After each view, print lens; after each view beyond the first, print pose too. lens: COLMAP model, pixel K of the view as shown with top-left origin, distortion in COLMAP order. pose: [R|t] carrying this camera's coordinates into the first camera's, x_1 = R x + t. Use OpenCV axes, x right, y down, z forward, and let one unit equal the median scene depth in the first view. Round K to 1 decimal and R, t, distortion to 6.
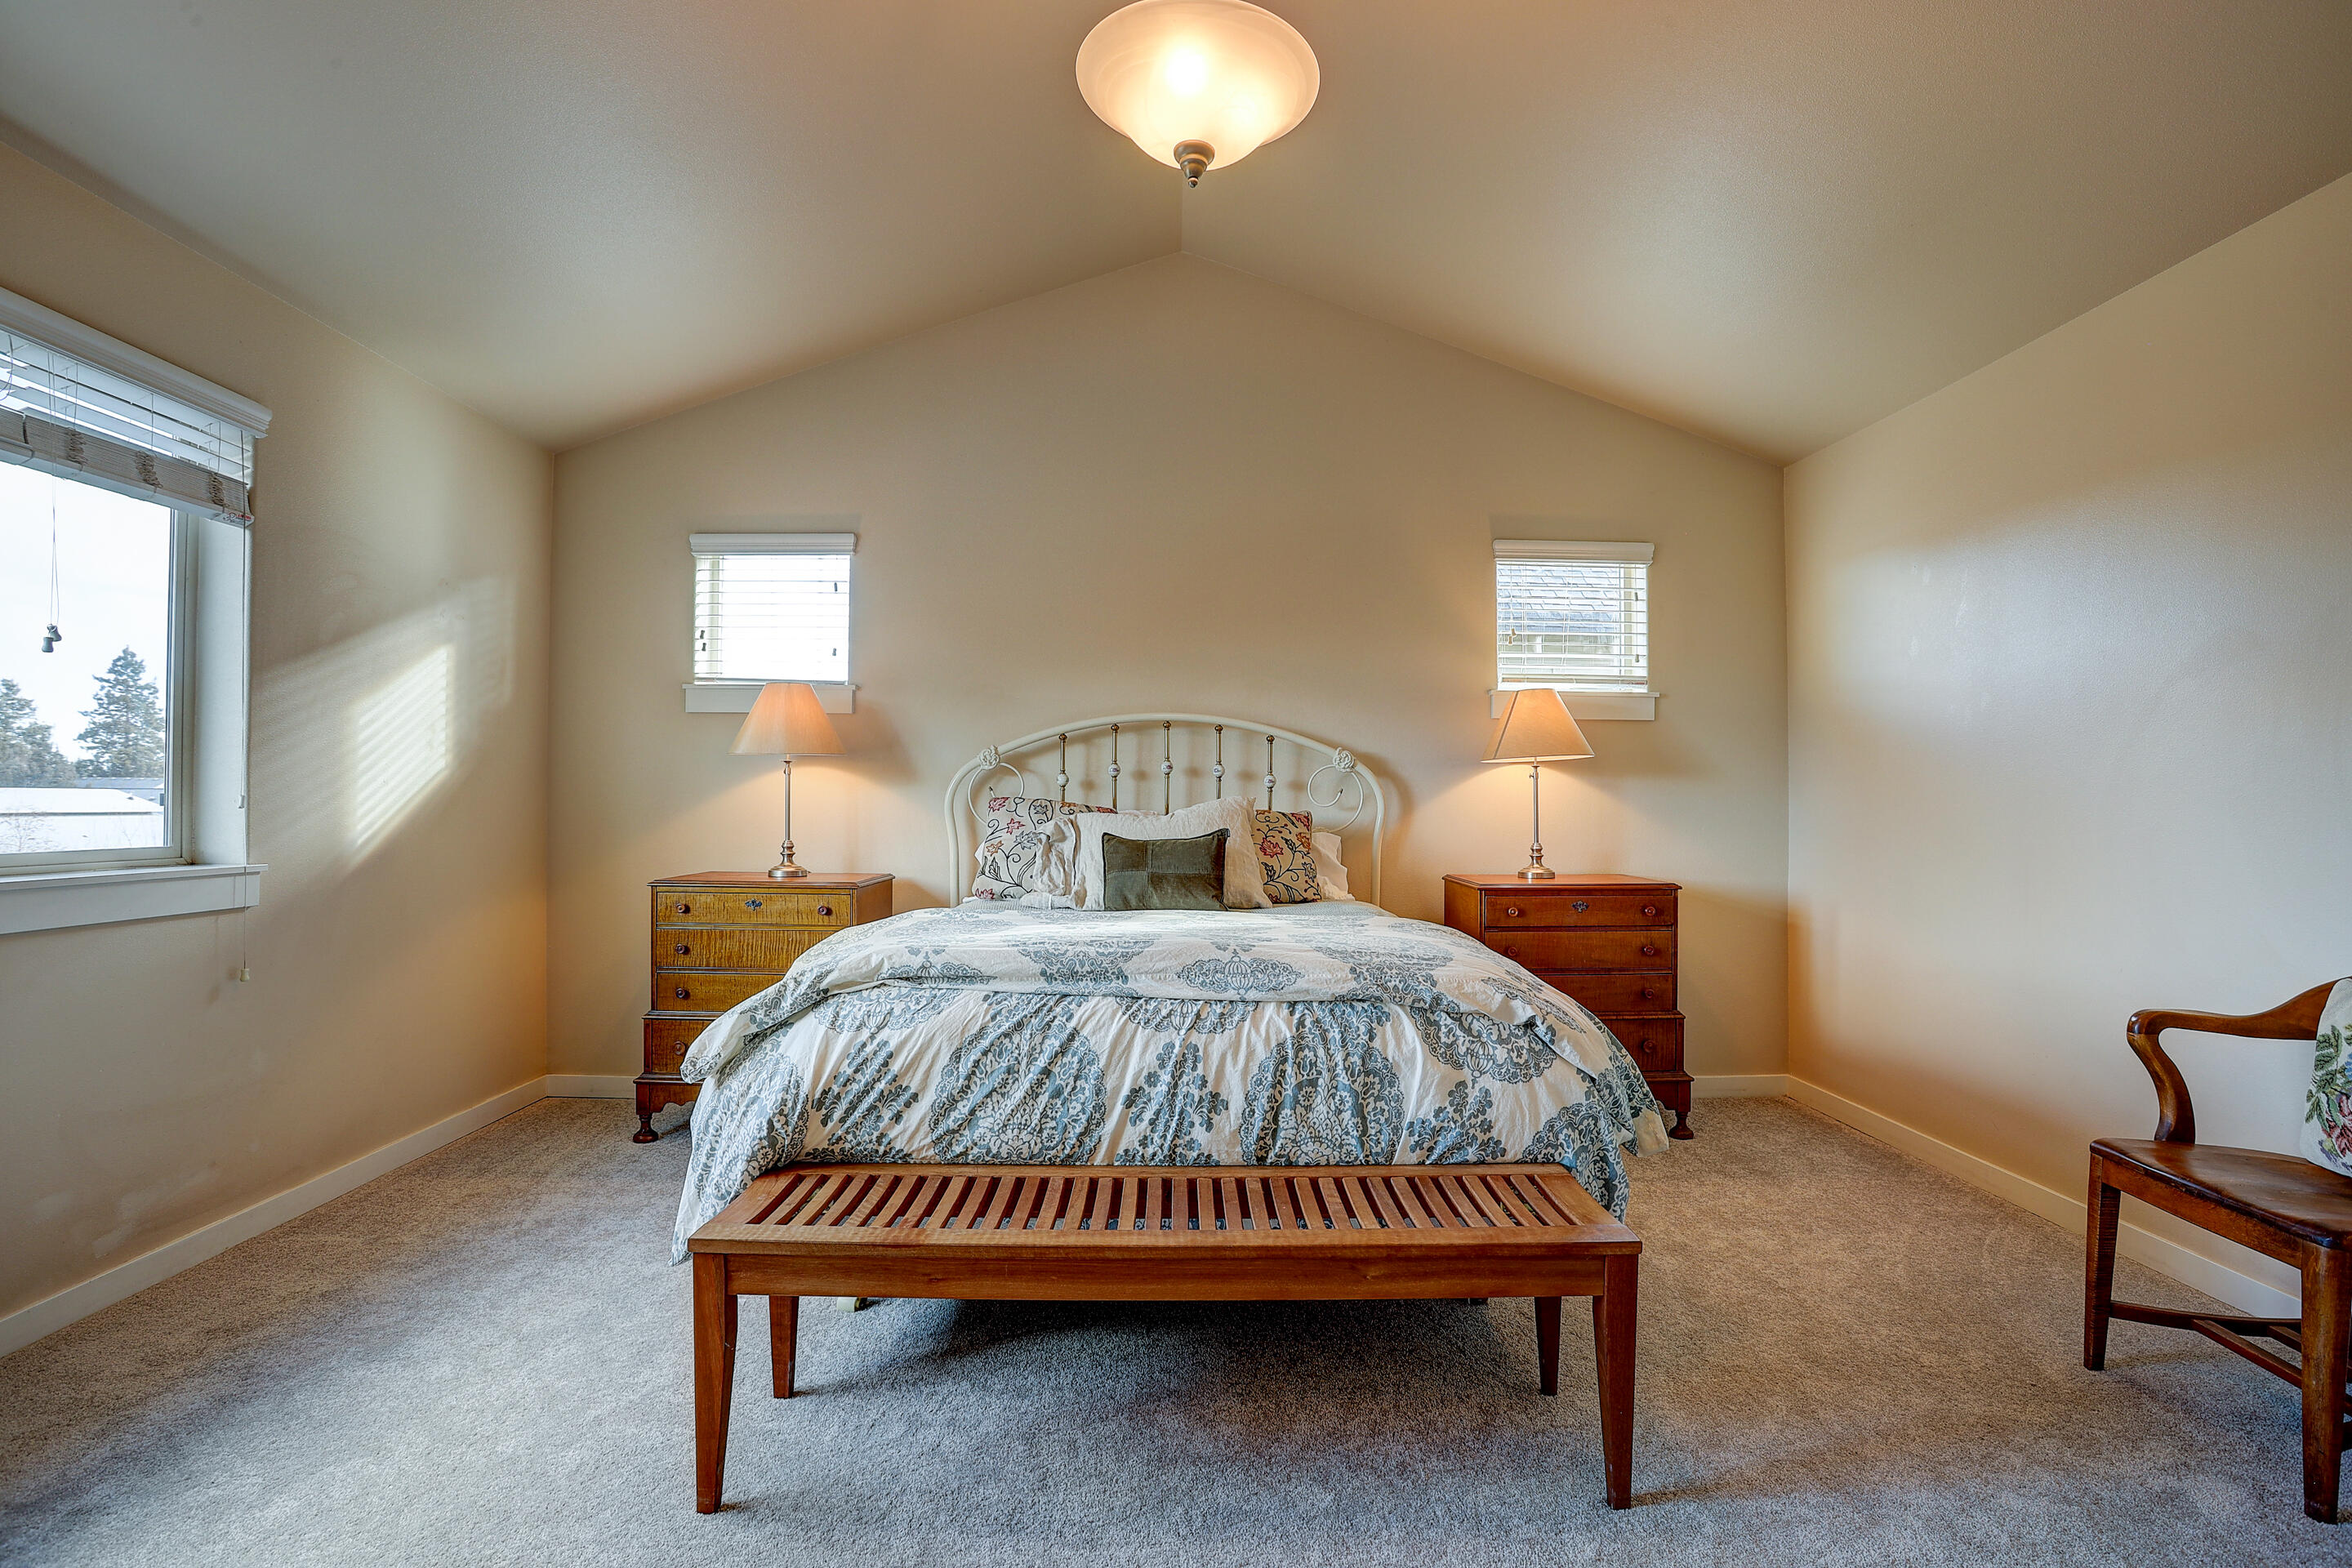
lens RADIAL K [[1146.9, 0, 1181.3], [0, 1146.9, 781.1], [0, 0, 1]] dist [-0.055597, 0.016886]
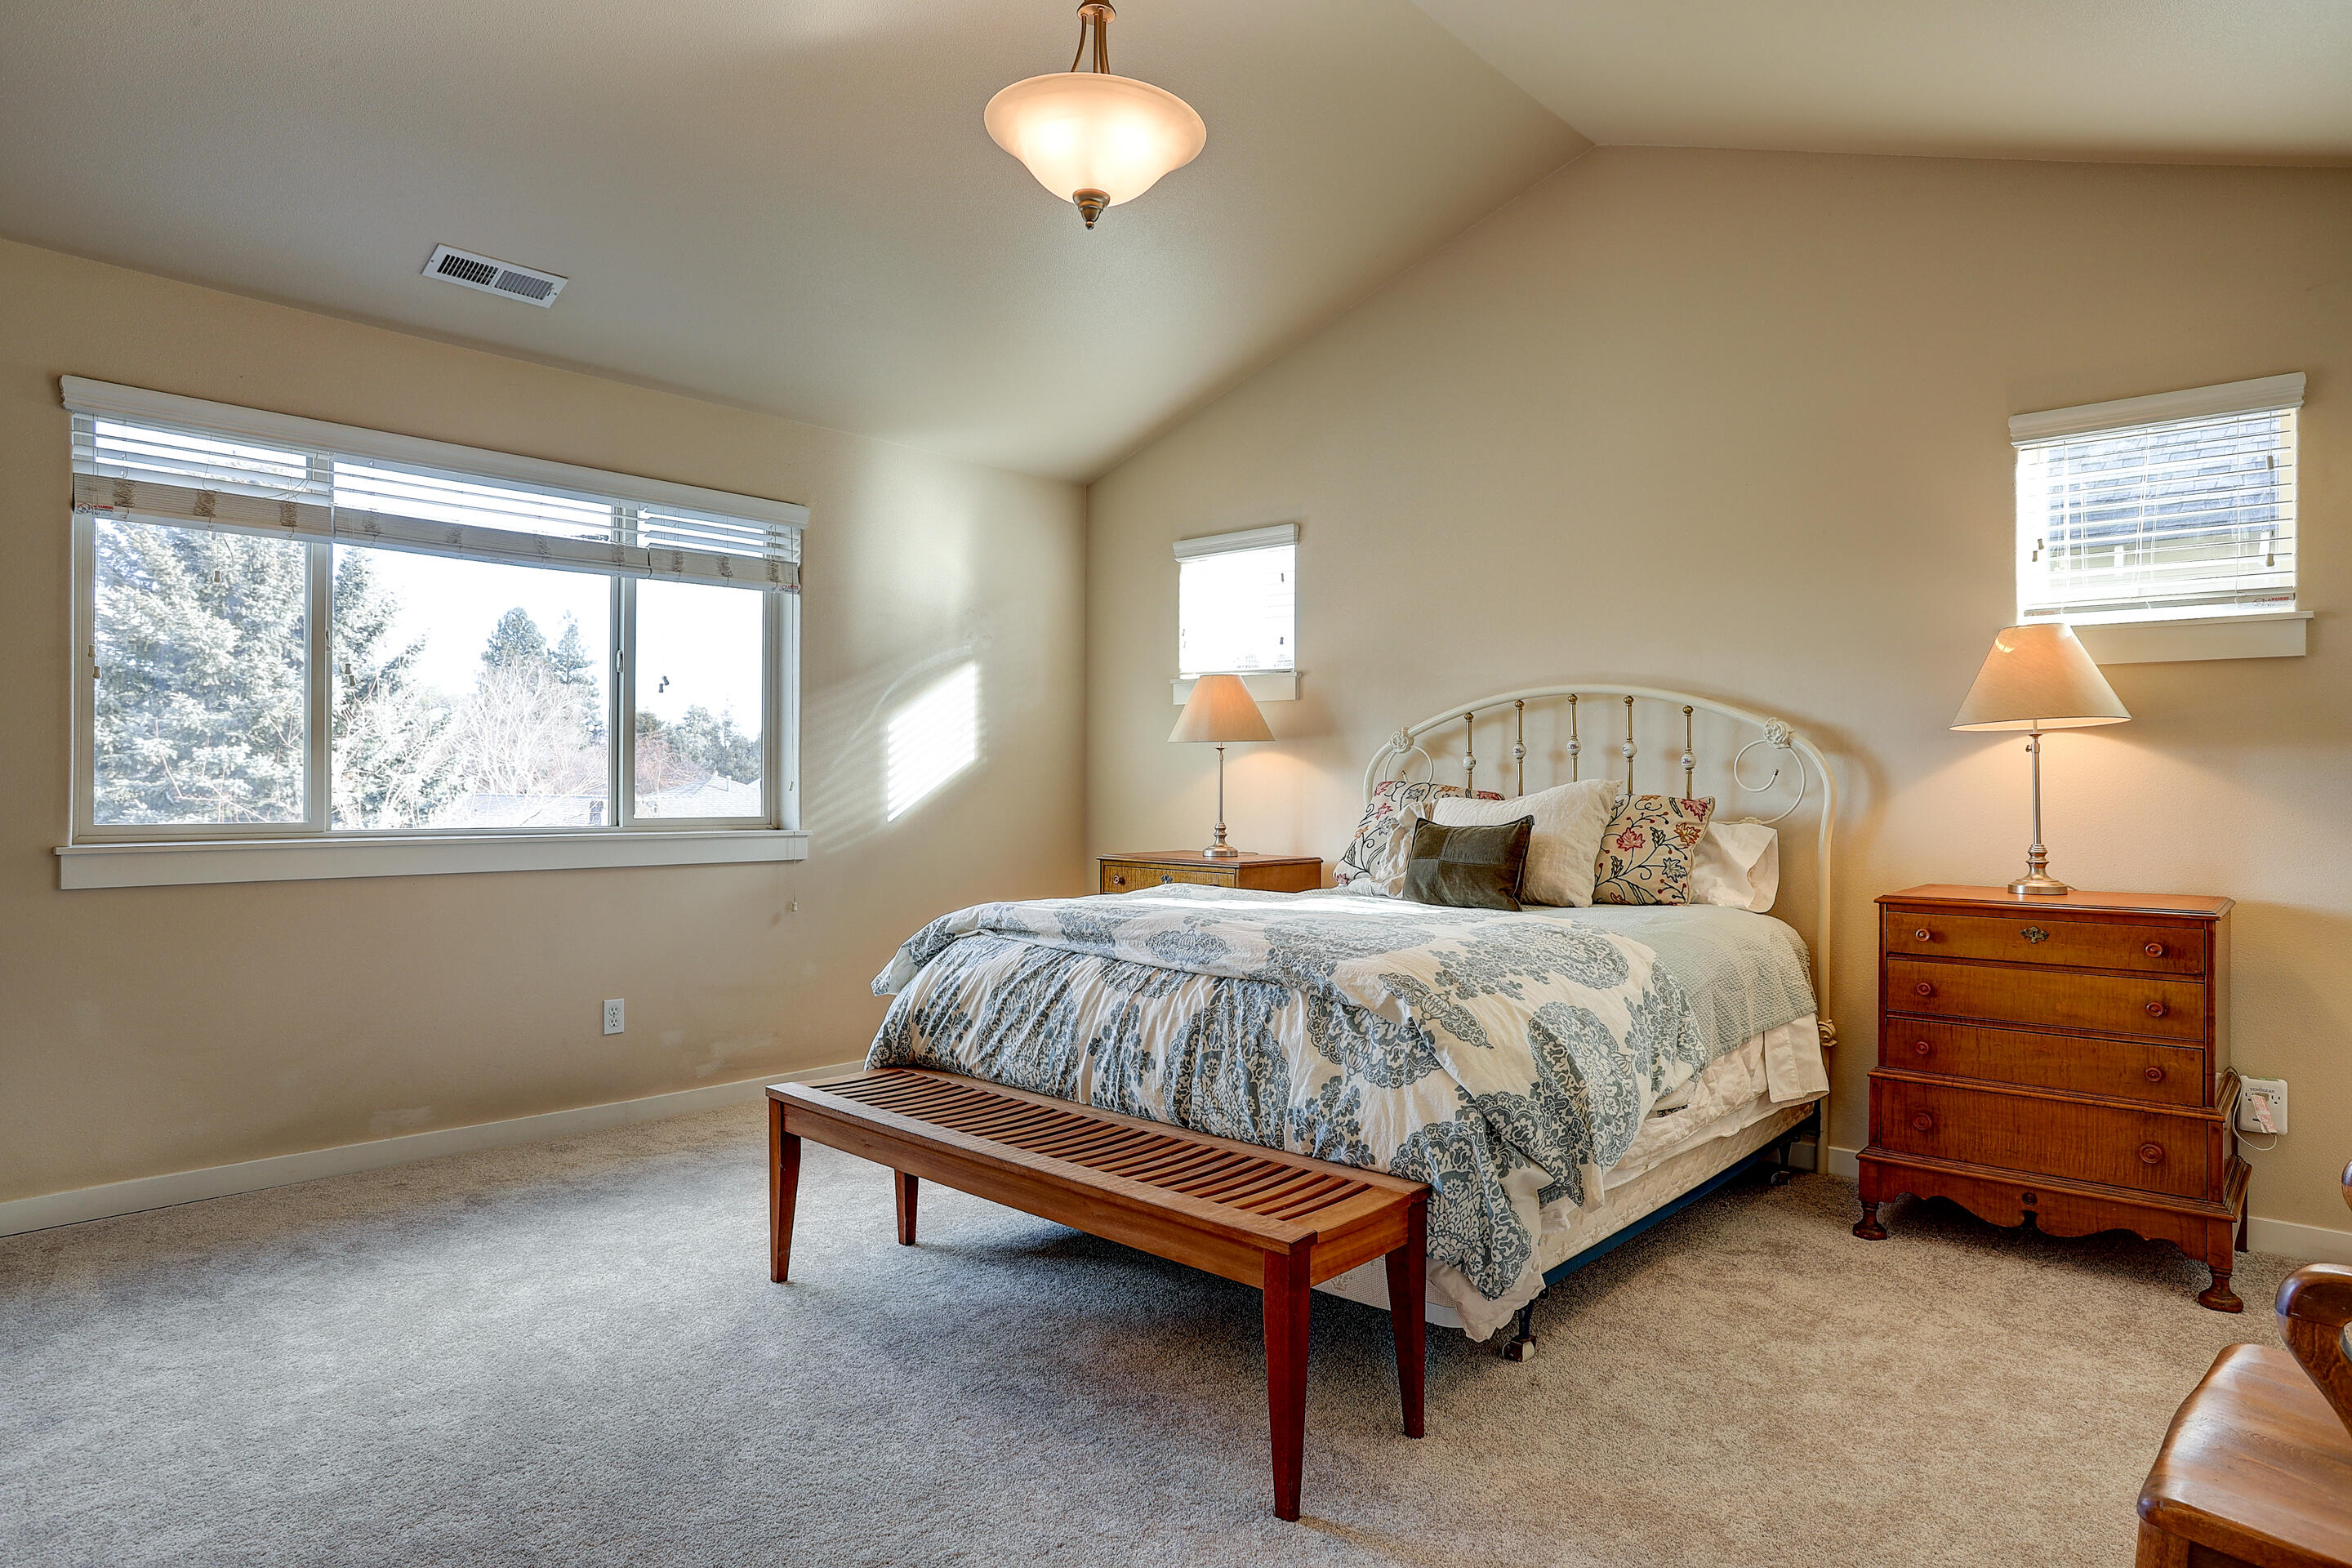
lens RADIAL K [[1348.9, 0, 1183.0], [0, 1348.9, 779.4], [0, 0, 1]] dist [-0.034471, 0.001354]
pose [[0.731608, -0.004347, -0.681712, 0.903157], [0.011705, 0.999912, 0.006185, 0.006553], [0.681626, -0.012504, 0.731594, 0.088995]]
